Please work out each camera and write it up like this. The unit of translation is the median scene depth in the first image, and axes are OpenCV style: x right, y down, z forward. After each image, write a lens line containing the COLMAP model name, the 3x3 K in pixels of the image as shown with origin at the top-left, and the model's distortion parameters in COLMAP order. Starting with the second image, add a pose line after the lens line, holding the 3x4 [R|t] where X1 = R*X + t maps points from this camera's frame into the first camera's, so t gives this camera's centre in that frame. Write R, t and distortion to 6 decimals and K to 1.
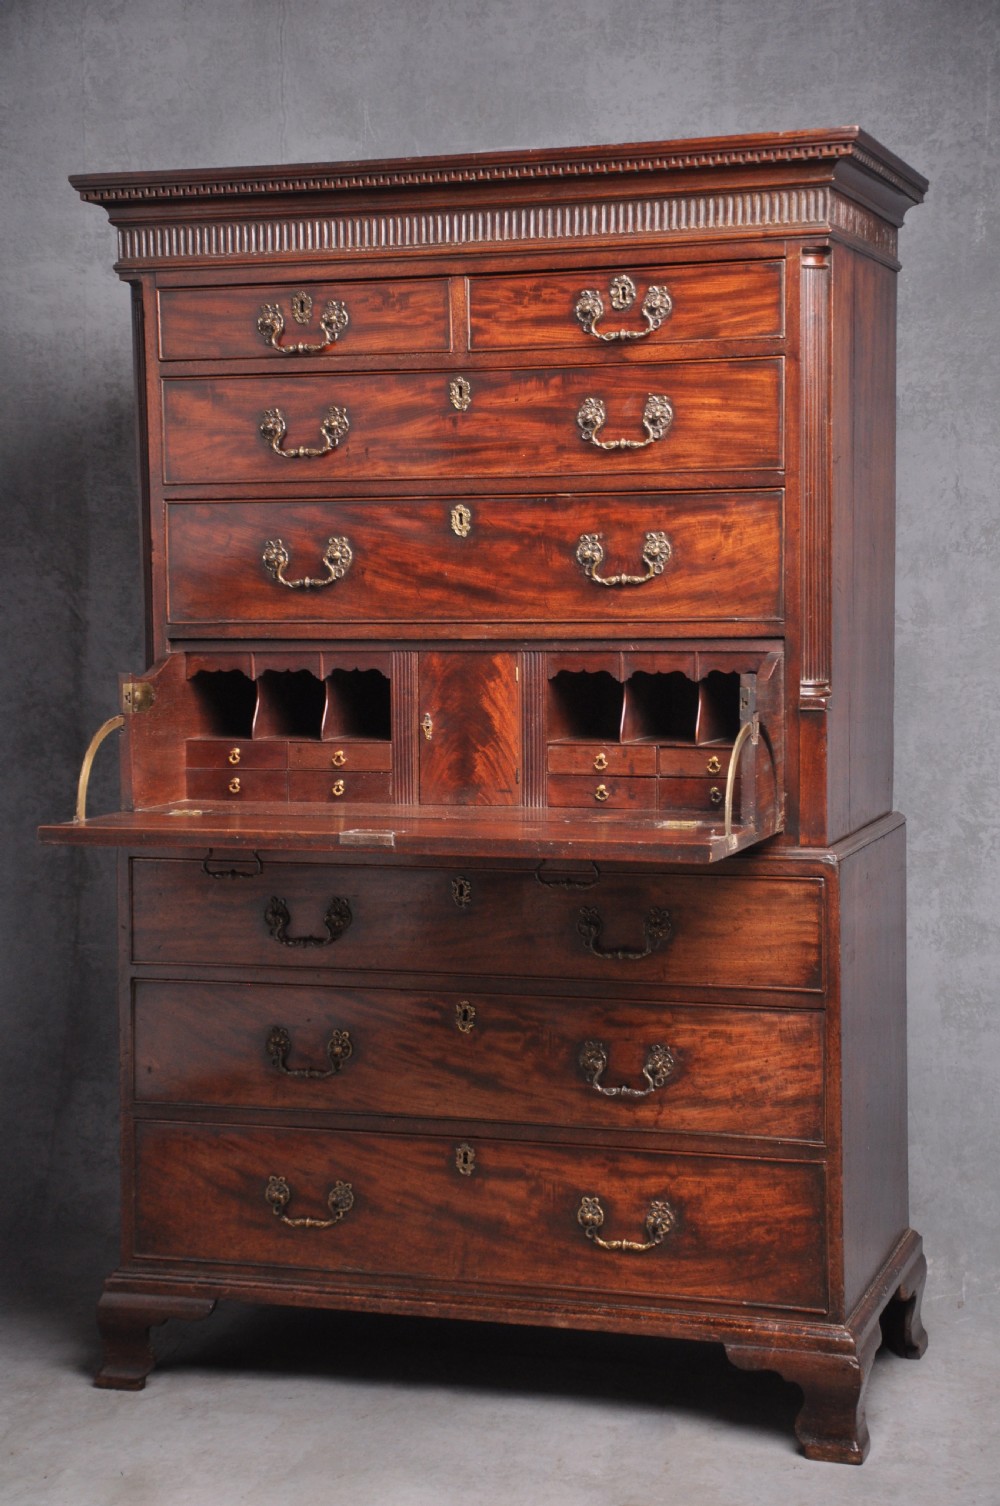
lens RADIAL K [[2531.1, 0, 505.3], [0, 2531.1, 752.5], [0, 0, 1]] dist [0.214574, 0.144425]
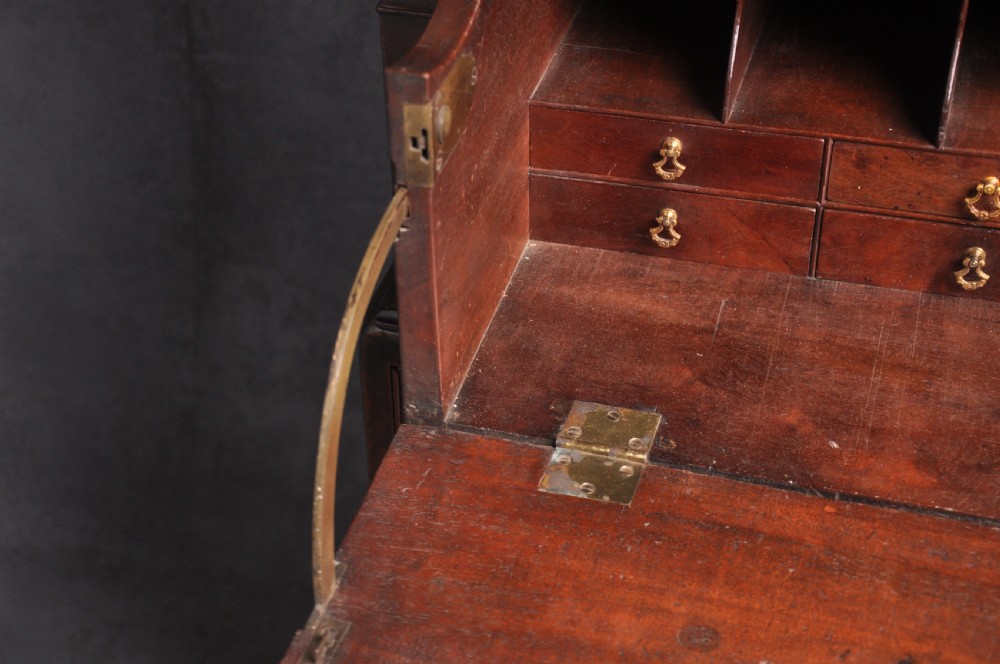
lens RADIAL K [[1680.7, 0, 495.2], [0, 1680.7, 332.2], [0, 0, 1]] dist [0.214574, 0.144425]
pose [[0.998993, -0.029931, 0.033420, -0.148269], [0.007666, 0.847853, 0.530176, -0.113767], [-0.044204, -0.529386, 0.847229, 0.820503]]
